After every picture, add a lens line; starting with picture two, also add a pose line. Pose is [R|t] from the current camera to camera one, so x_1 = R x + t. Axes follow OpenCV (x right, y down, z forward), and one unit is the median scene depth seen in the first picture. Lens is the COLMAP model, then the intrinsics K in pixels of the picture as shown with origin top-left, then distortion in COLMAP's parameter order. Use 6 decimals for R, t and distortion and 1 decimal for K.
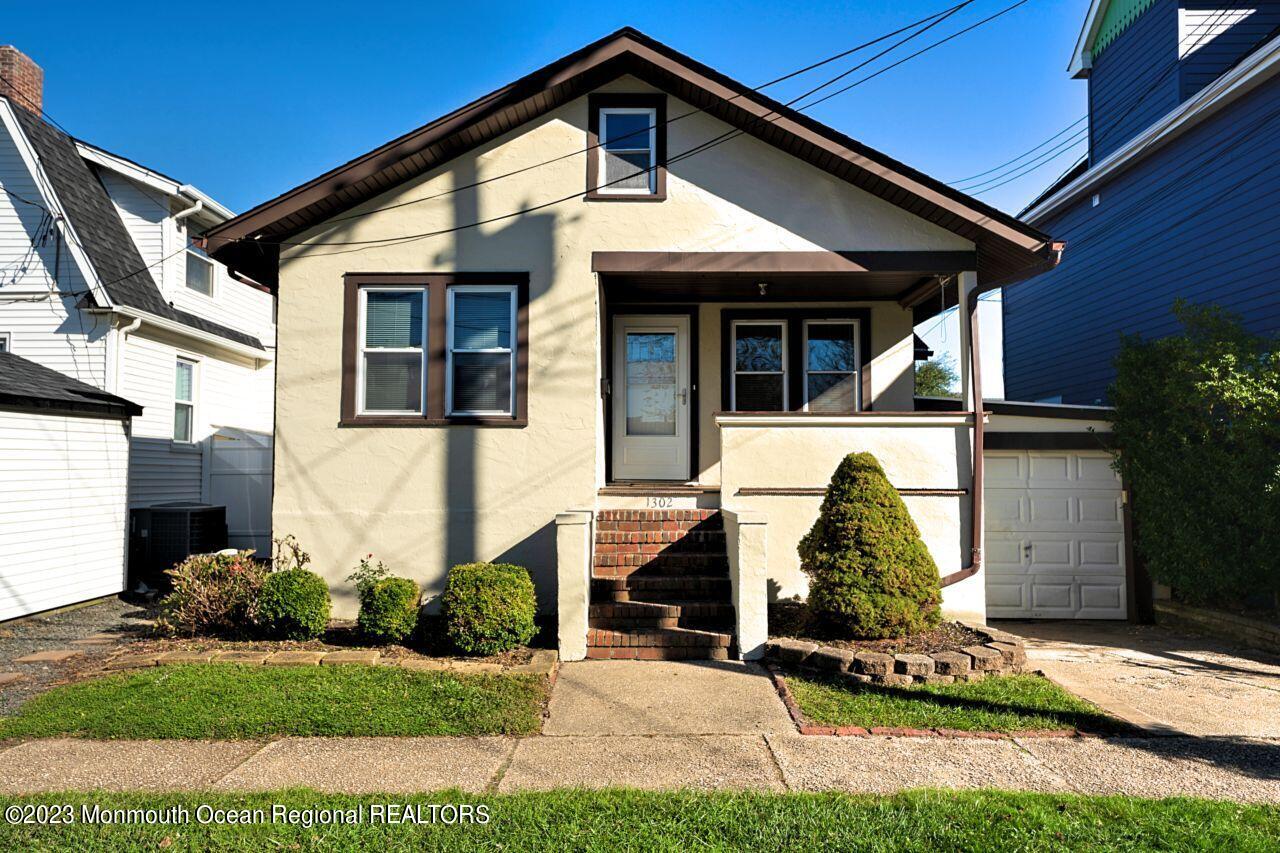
lens RADIAL K [[890.9, 0, 638.5], [0, 890.9, 423.7], [0, 0, 1]] dist [0.022073, -0.001673]
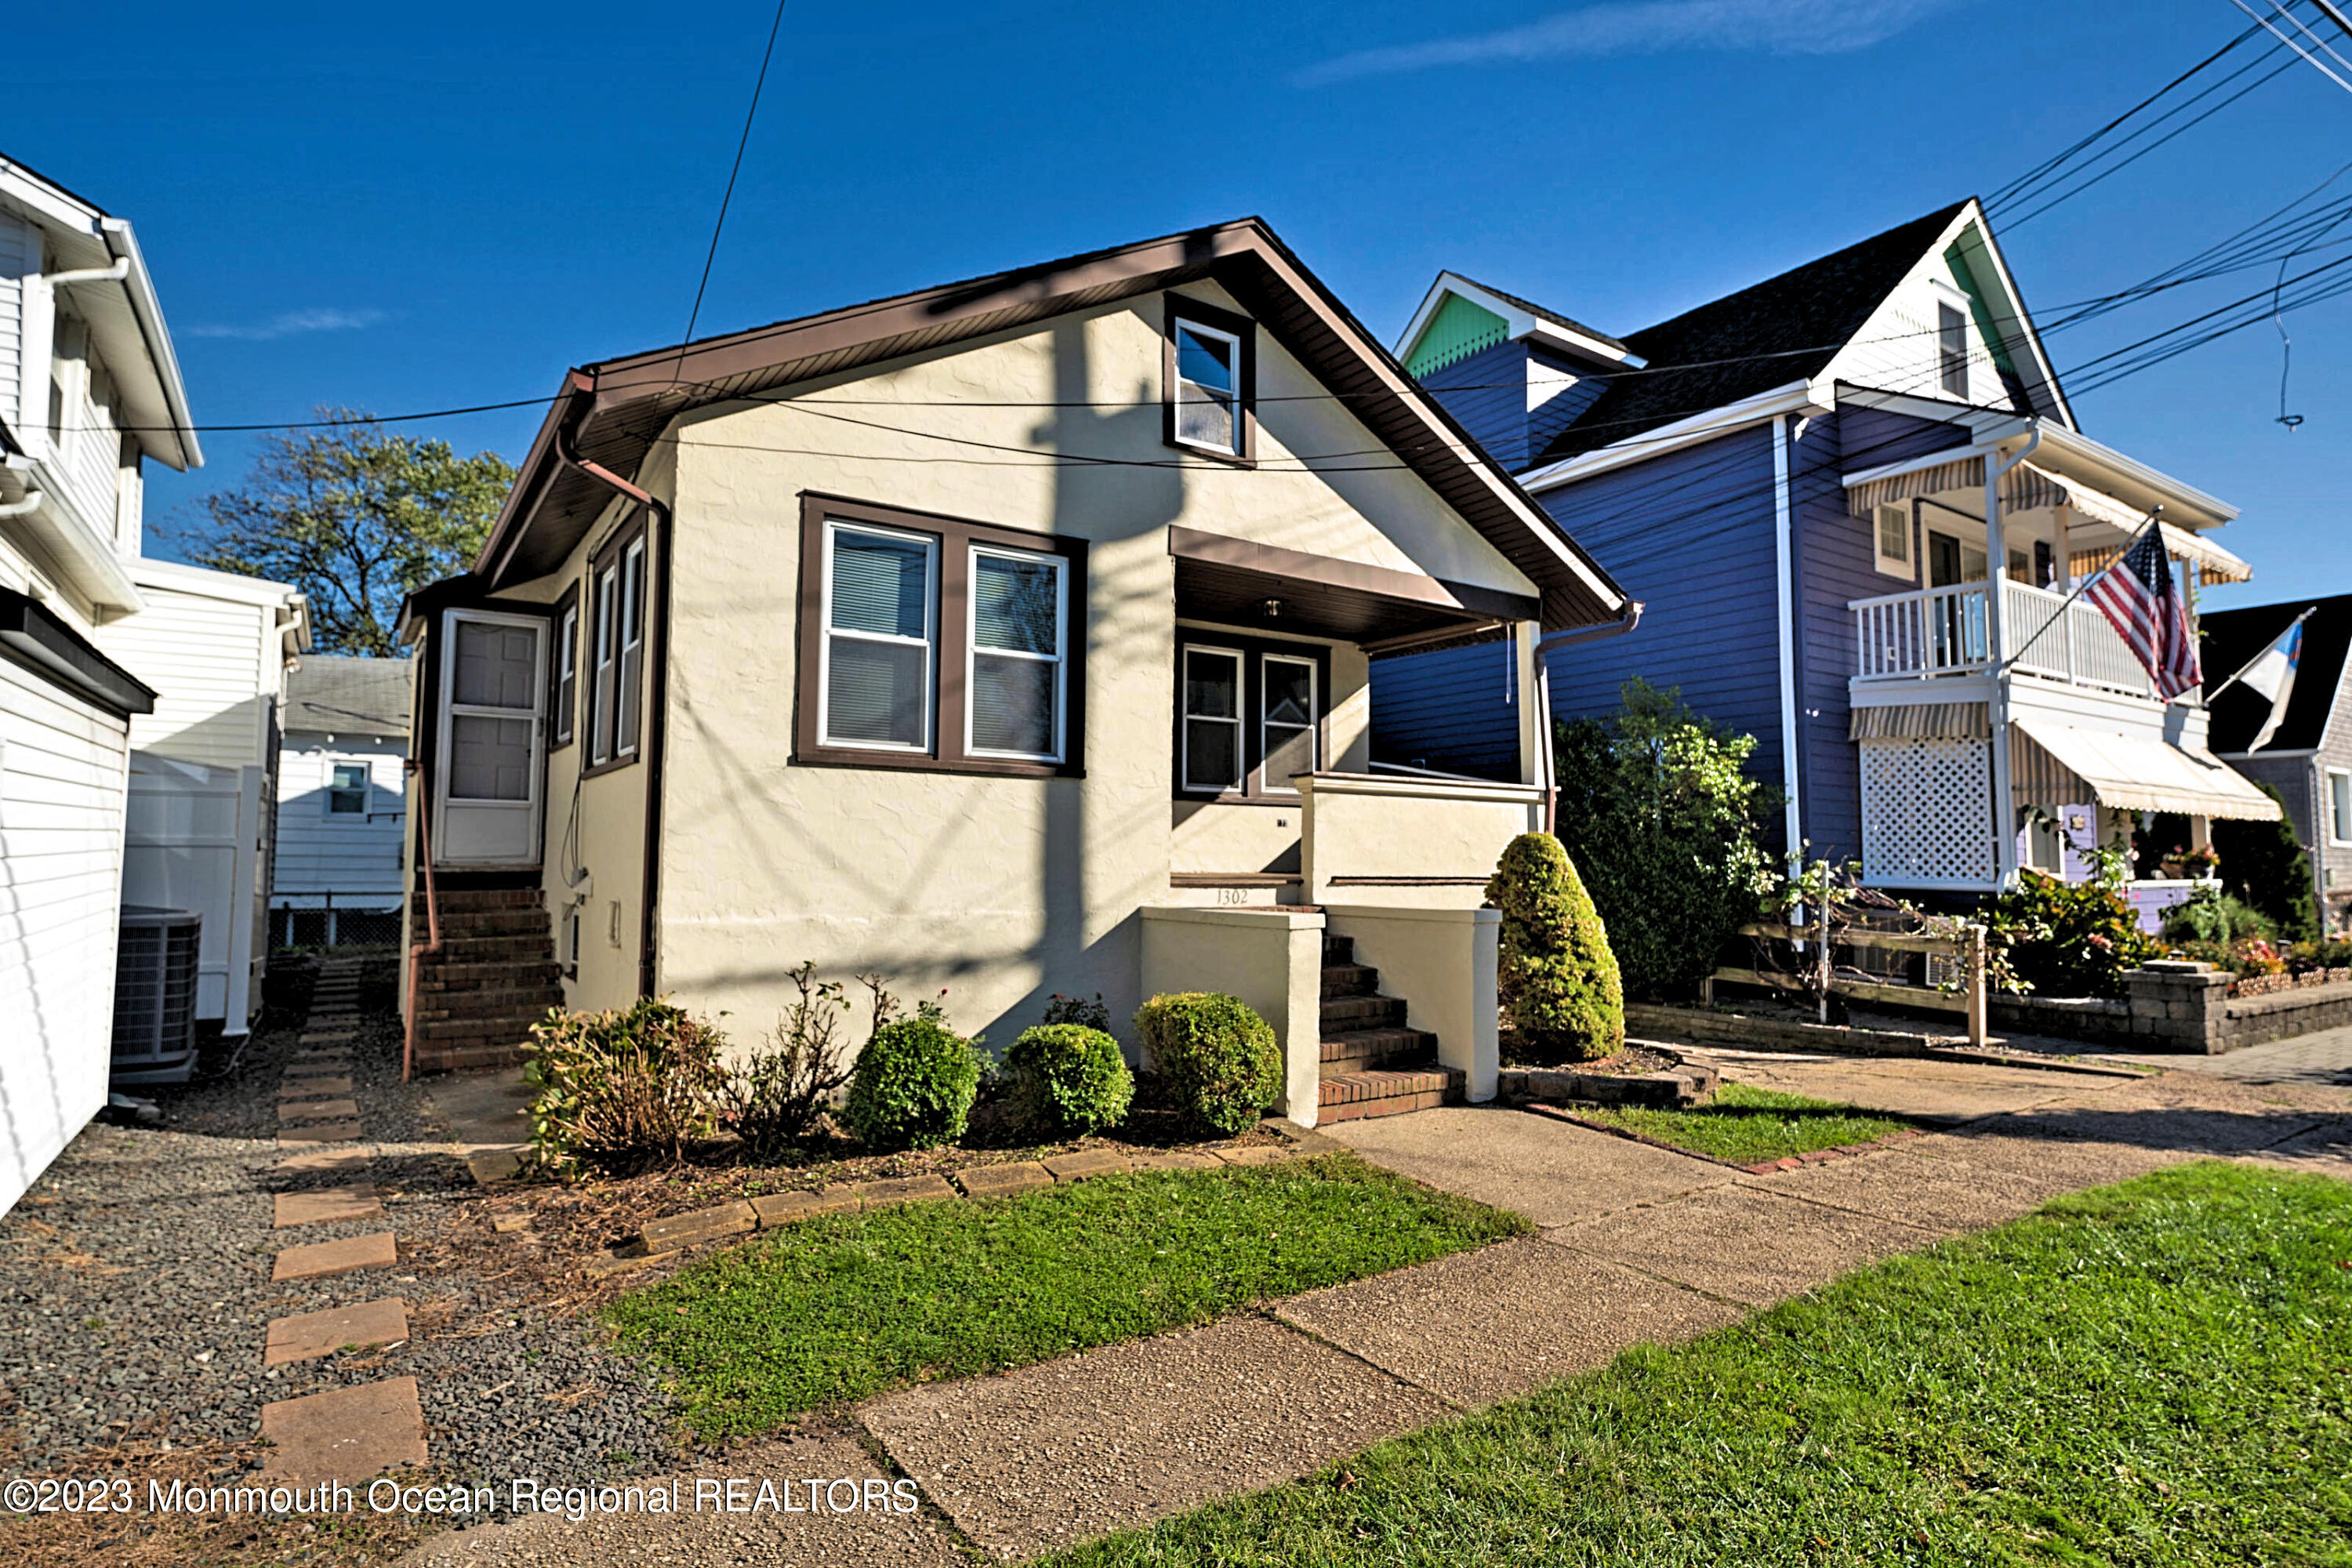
lens RADIAL K [[1222.7, 0, 1175.1], [0, 1222.7, 785.4], [0, 0, 1]] dist [-0.000317, -0.000383]
pose [[0.822309, 0.043367, 0.567386, -0.561989], [-0.041938, 0.998999, -0.015575, 0.017811], [-0.567493, -0.010987, 0.823305, 0.235295]]
